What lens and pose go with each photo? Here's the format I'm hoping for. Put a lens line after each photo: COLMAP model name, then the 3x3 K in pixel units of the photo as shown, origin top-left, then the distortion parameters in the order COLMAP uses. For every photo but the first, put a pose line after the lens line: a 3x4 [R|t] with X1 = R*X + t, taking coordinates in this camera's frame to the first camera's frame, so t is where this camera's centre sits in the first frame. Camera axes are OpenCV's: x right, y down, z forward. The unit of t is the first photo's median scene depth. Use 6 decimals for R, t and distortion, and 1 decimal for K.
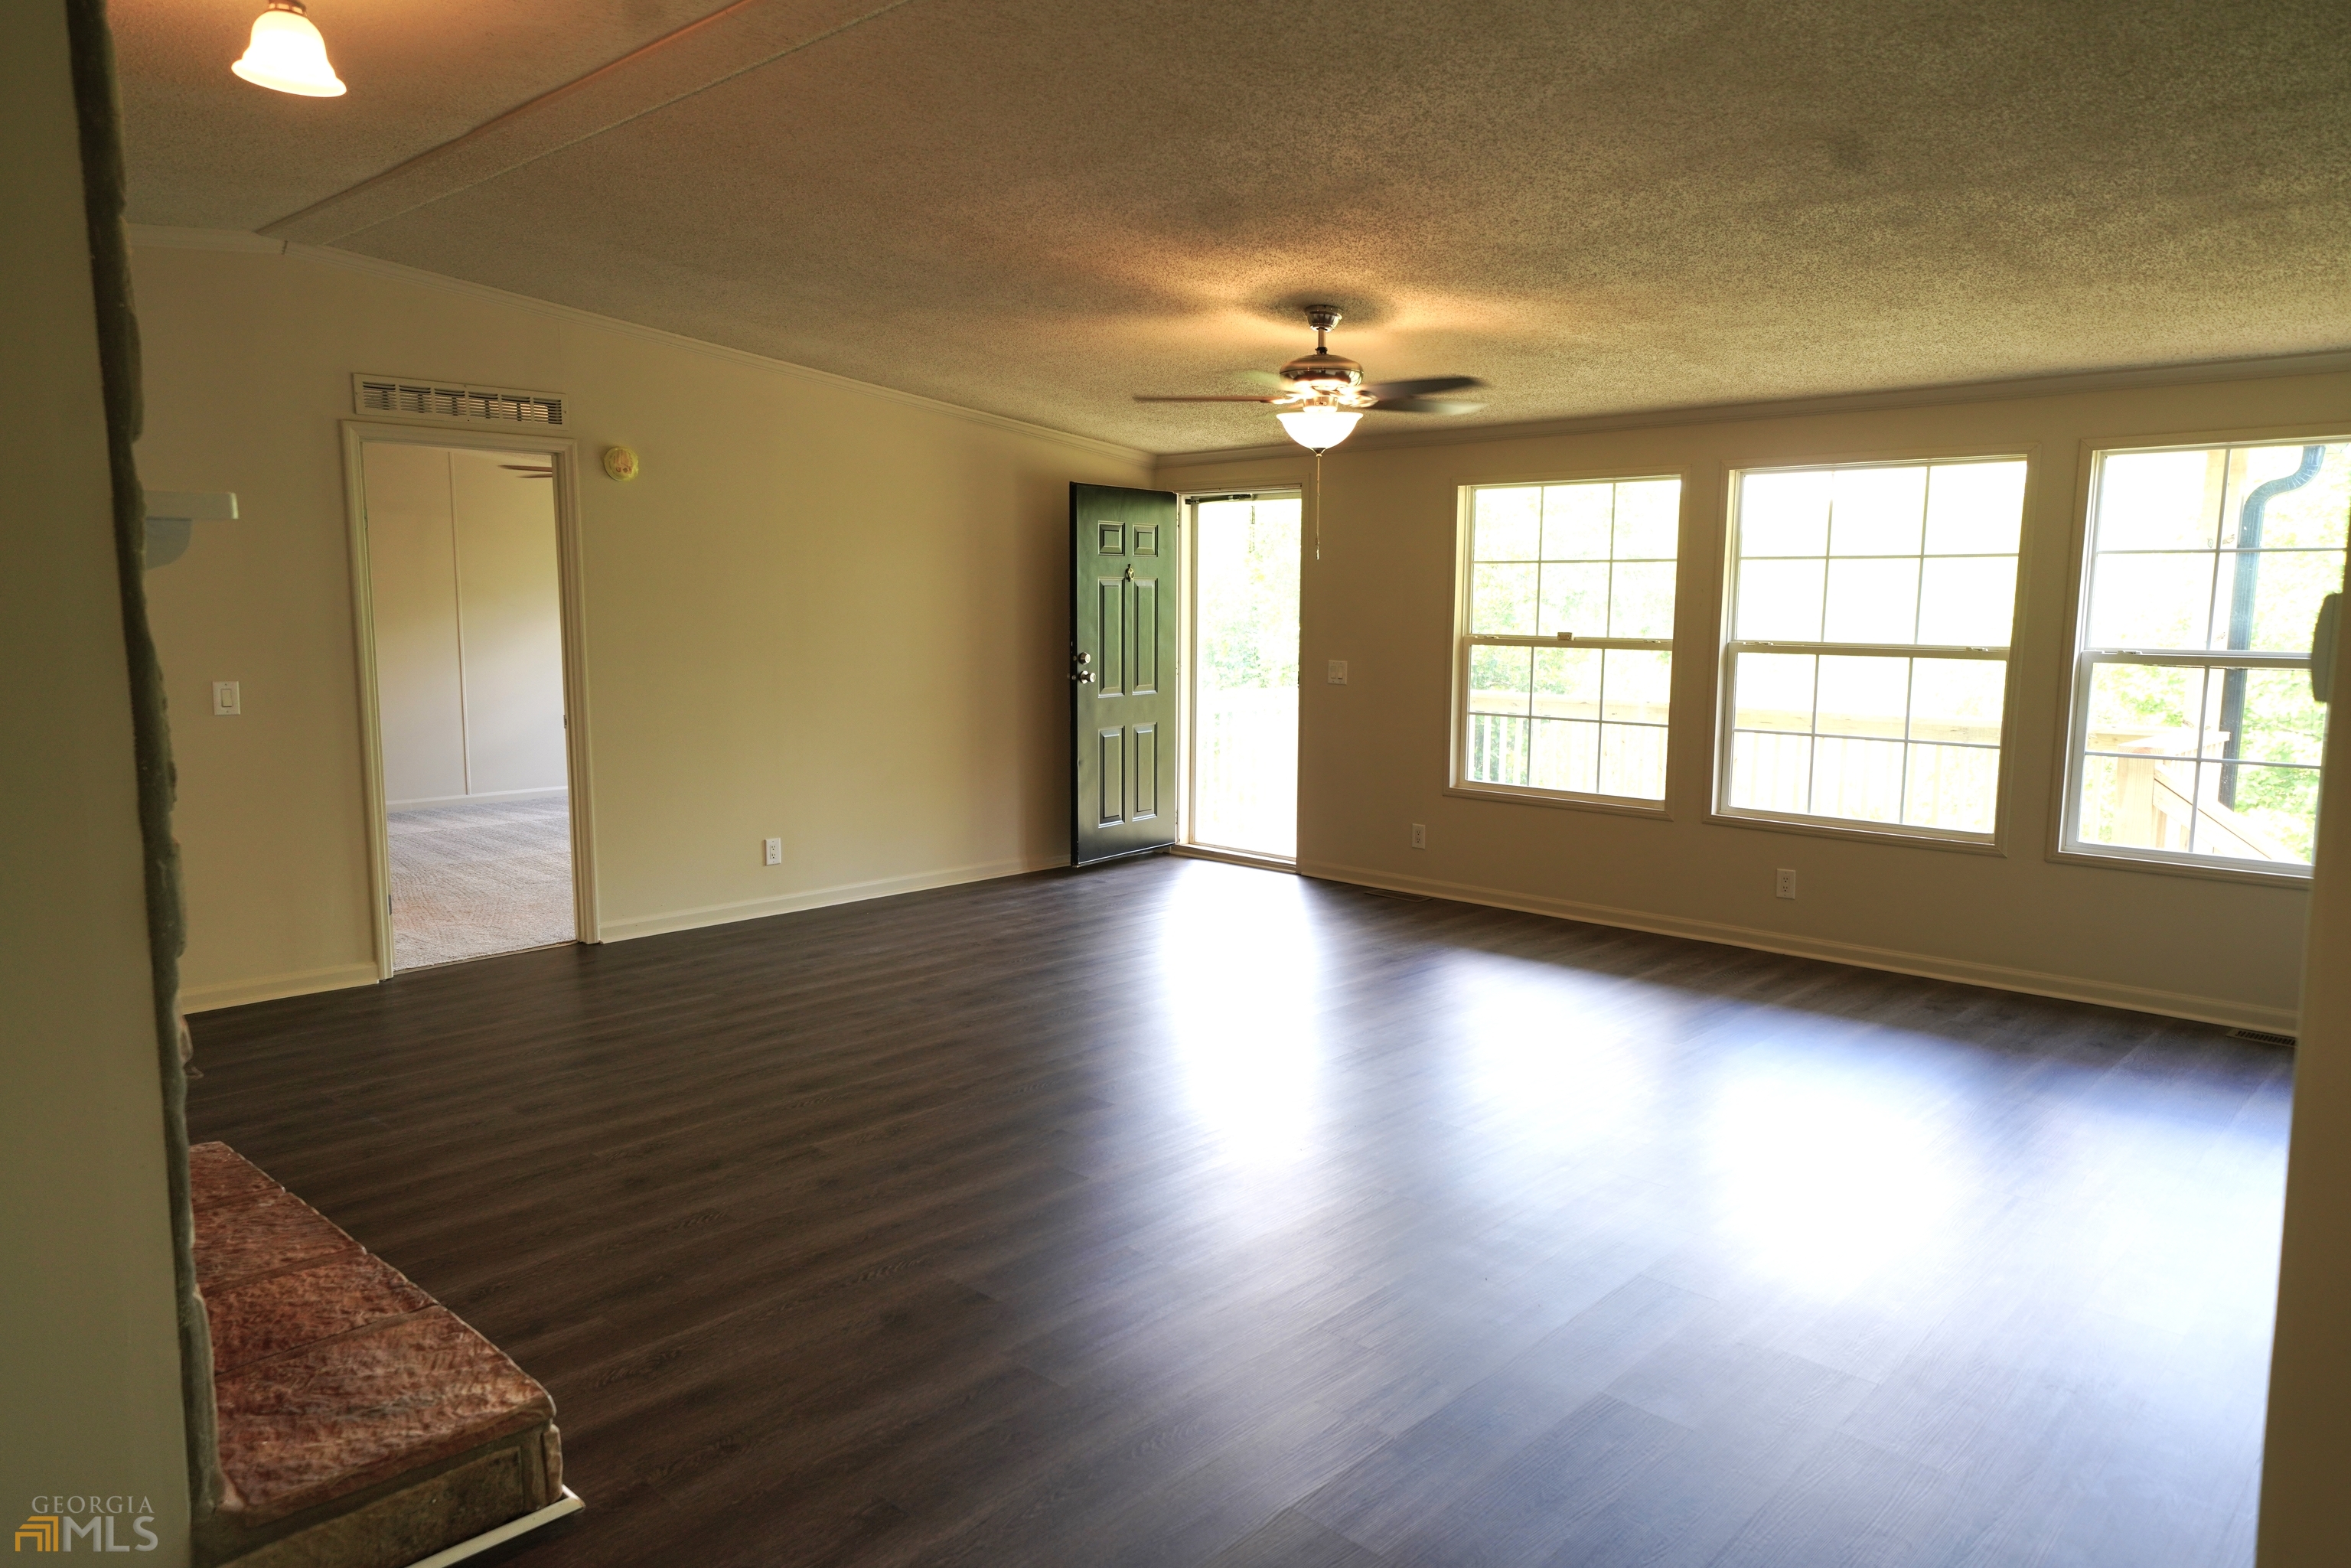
lens RADIAL K [[1539.3, 0, 1168.1], [0, 1539.3, 798.9], [0, 0, 1]] dist [0.034044, -0.000789]
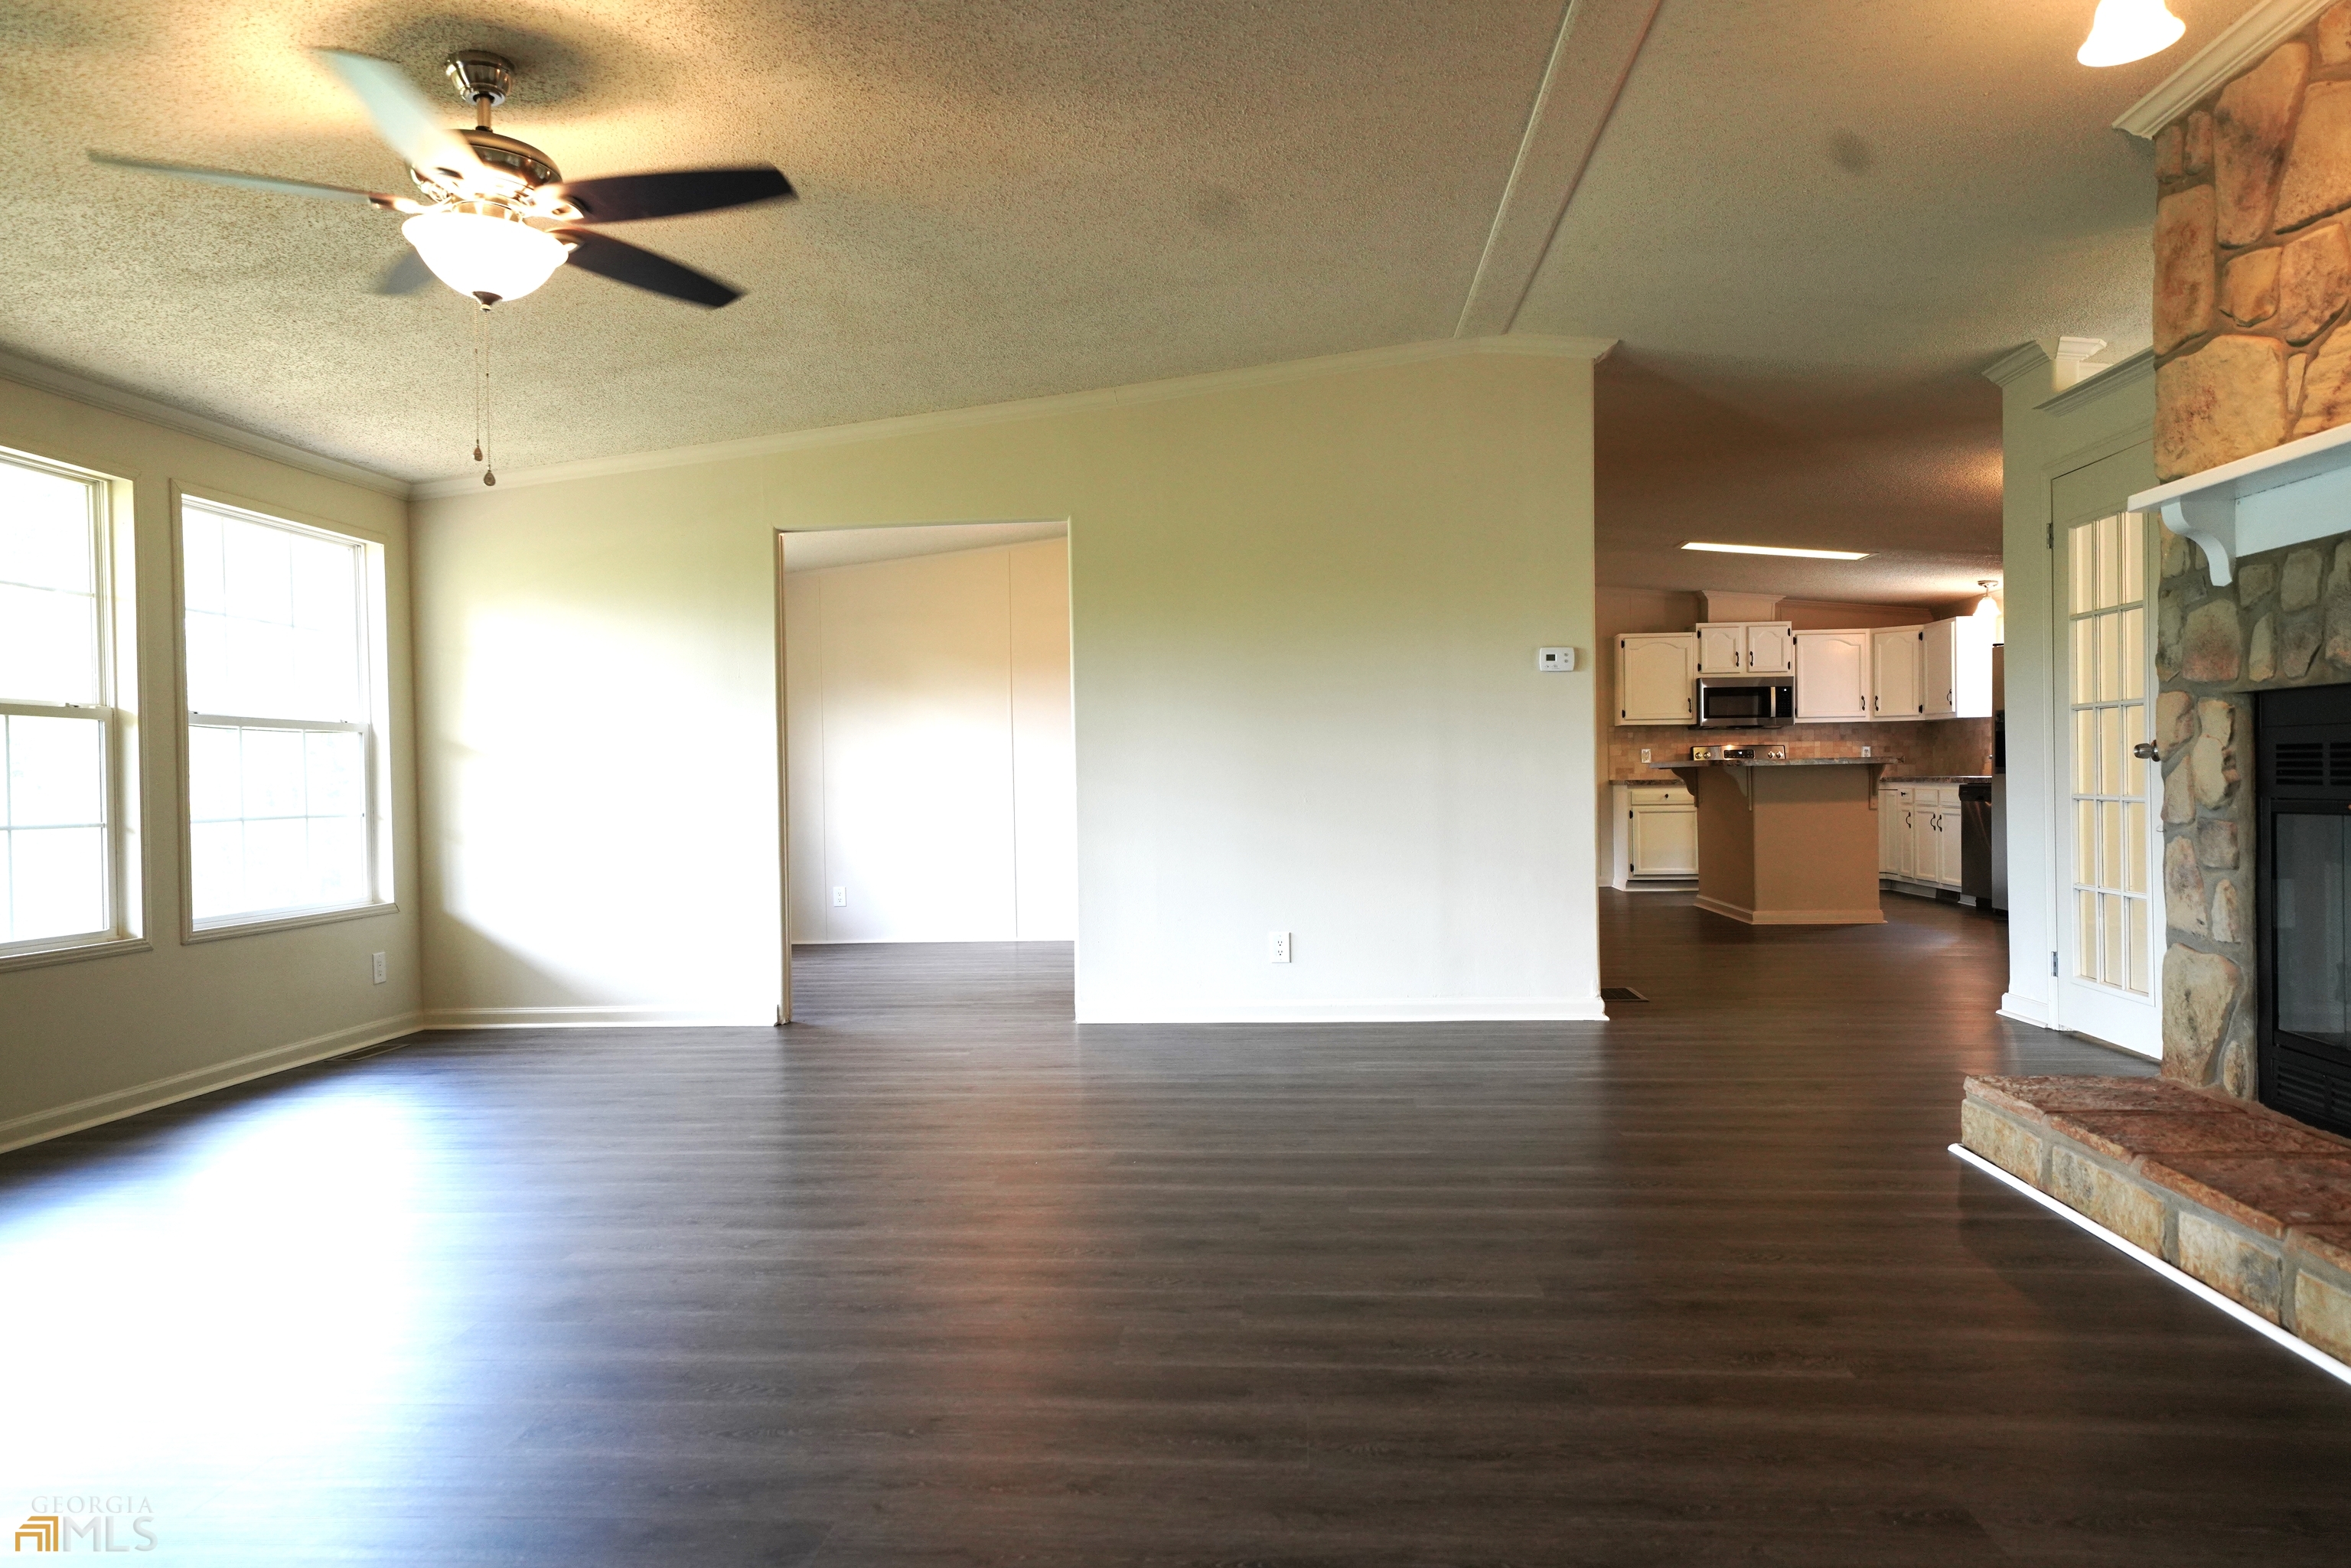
lens RADIAL K [[1539.3, 0, 1170.6], [0, 1539.3, 789.3], [0, 0, 1]] dist [0.034044, -0.000789]
pose [[-0.637142, 0.010836, 0.770670, -0.641597], [0.112083, 0.990575, 0.078736, -0.074864], [-0.762553, 0.136545, -0.632351, 1.484355]]
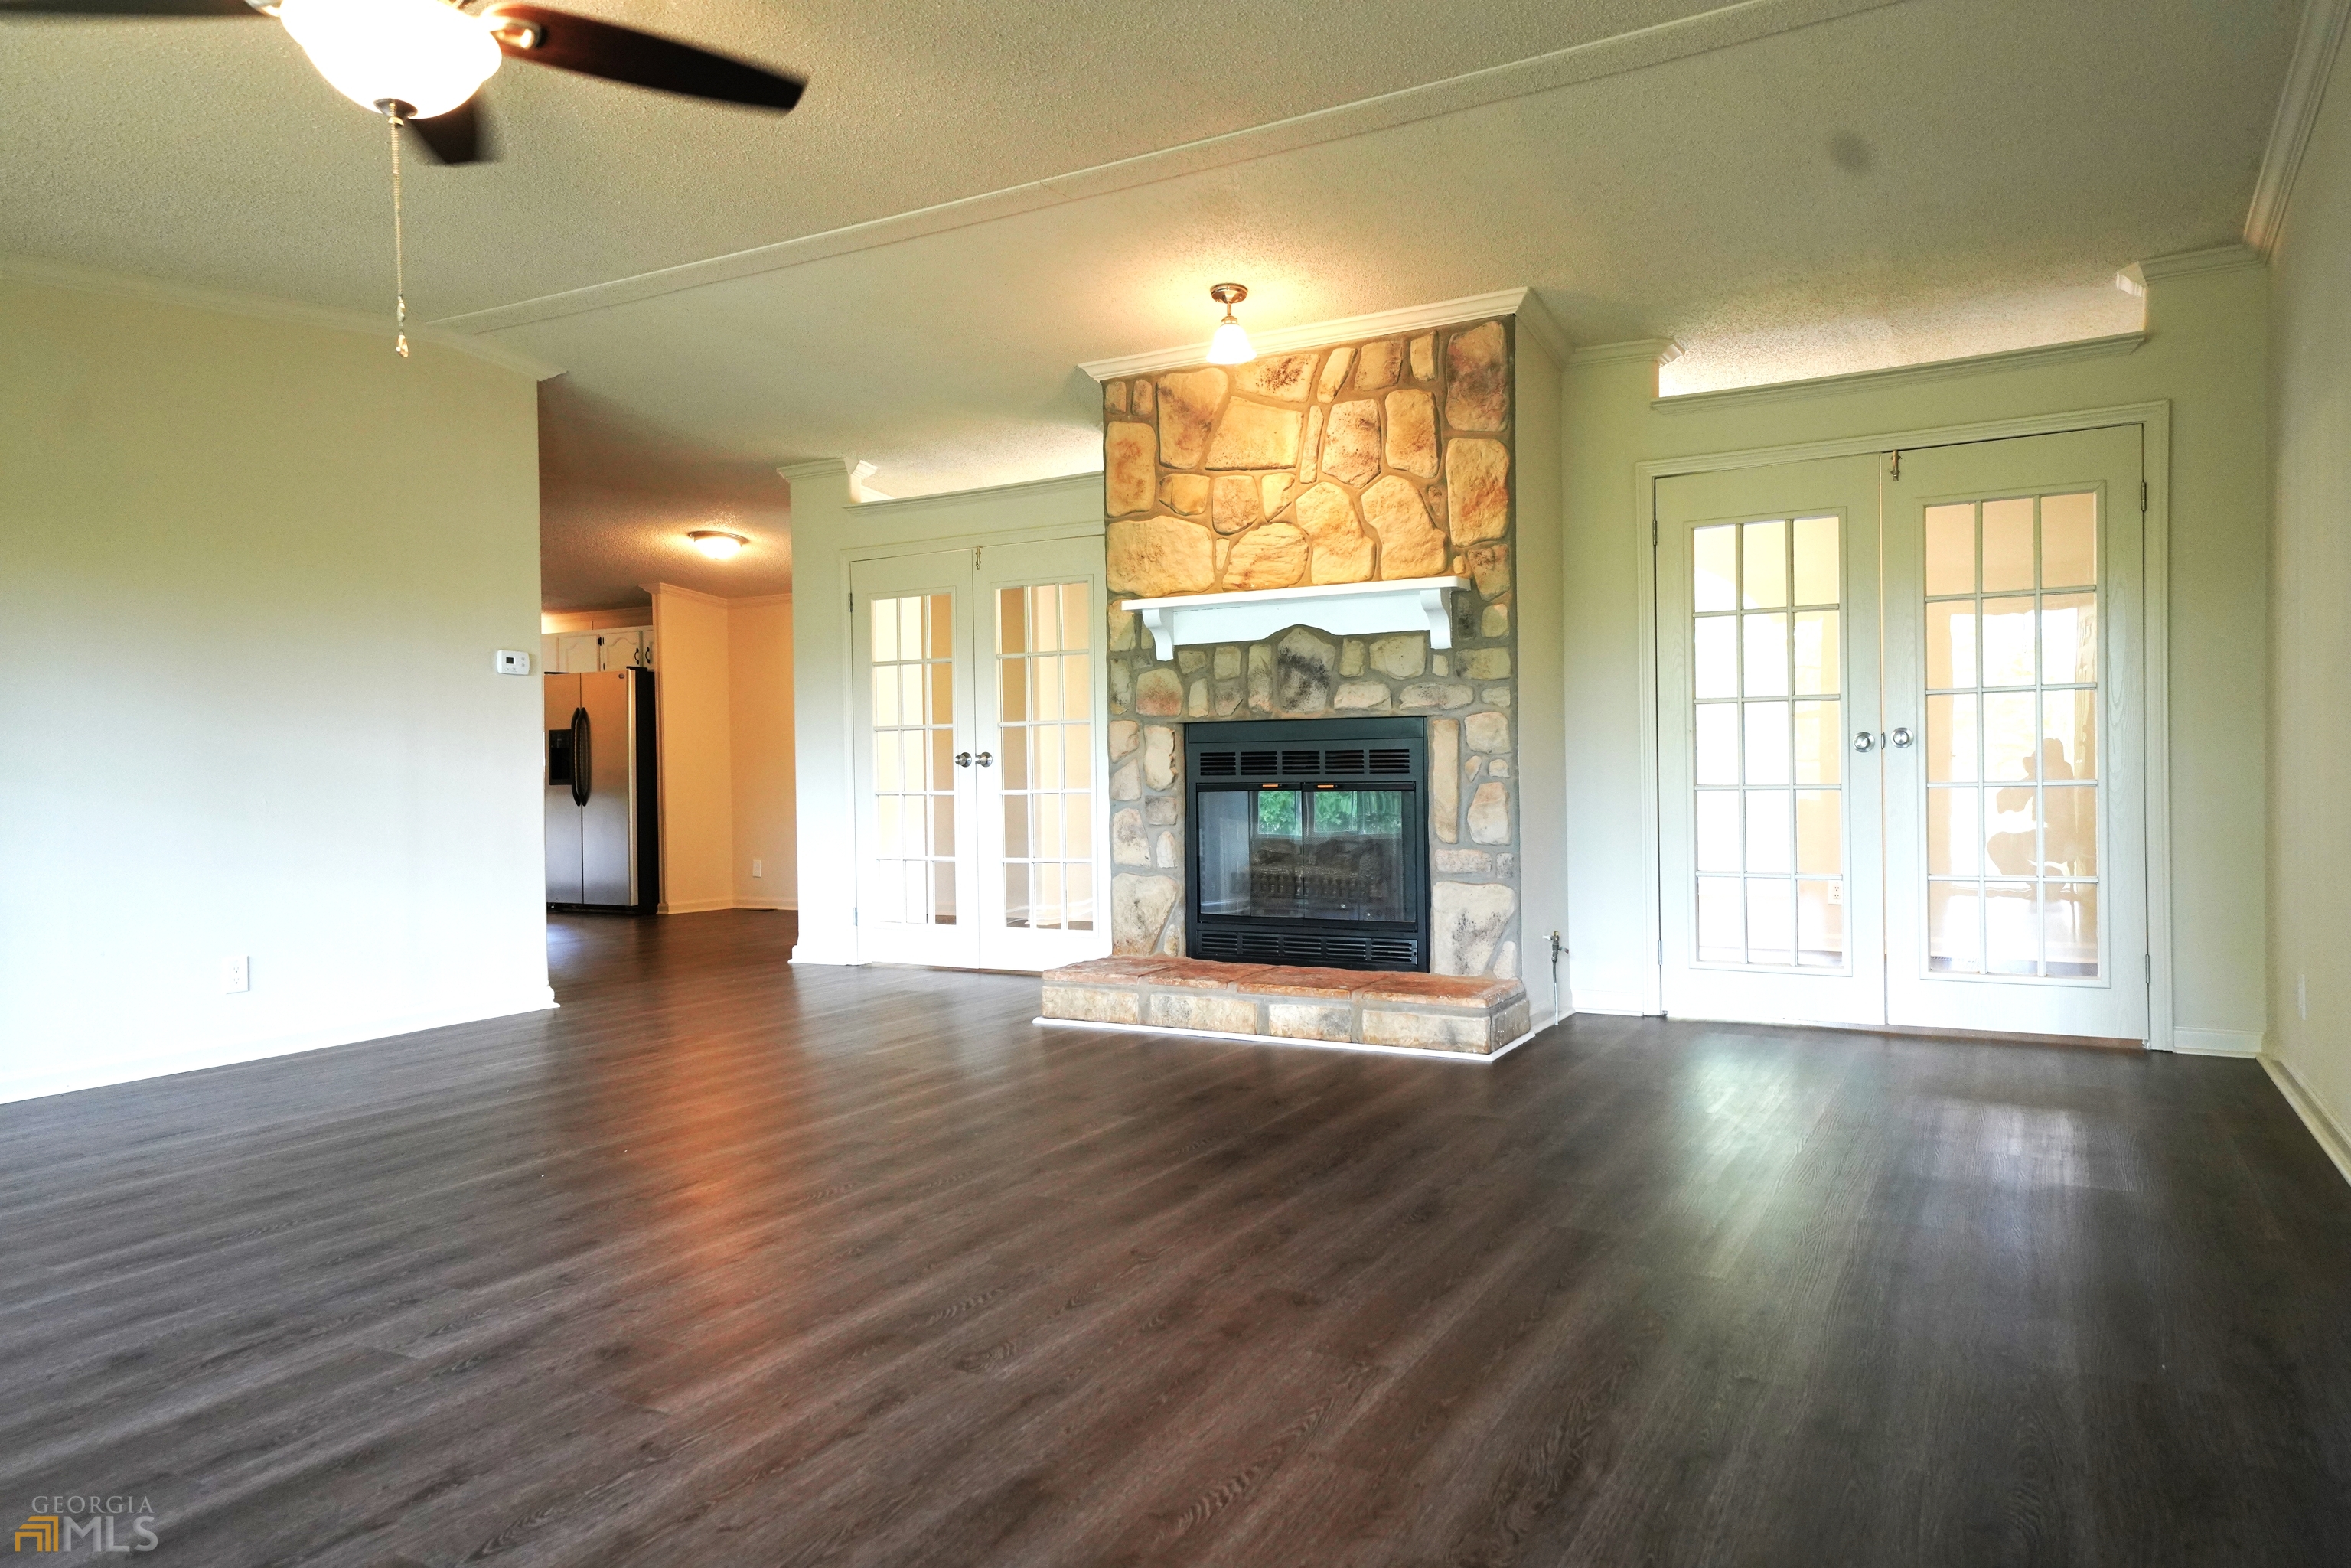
lens RADIAL K [[1539.3, 0, 1174.0], [0, 1539.3, 780.6], [0, 0, 1]] dist [0.034044, -0.000789]
pose [[-0.964162, 0.020690, -0.264508, 0.000318], [-0.011501, 0.992758, 0.119578, -0.112853], [0.265066, 0.118335, -0.956941, 1.875407]]
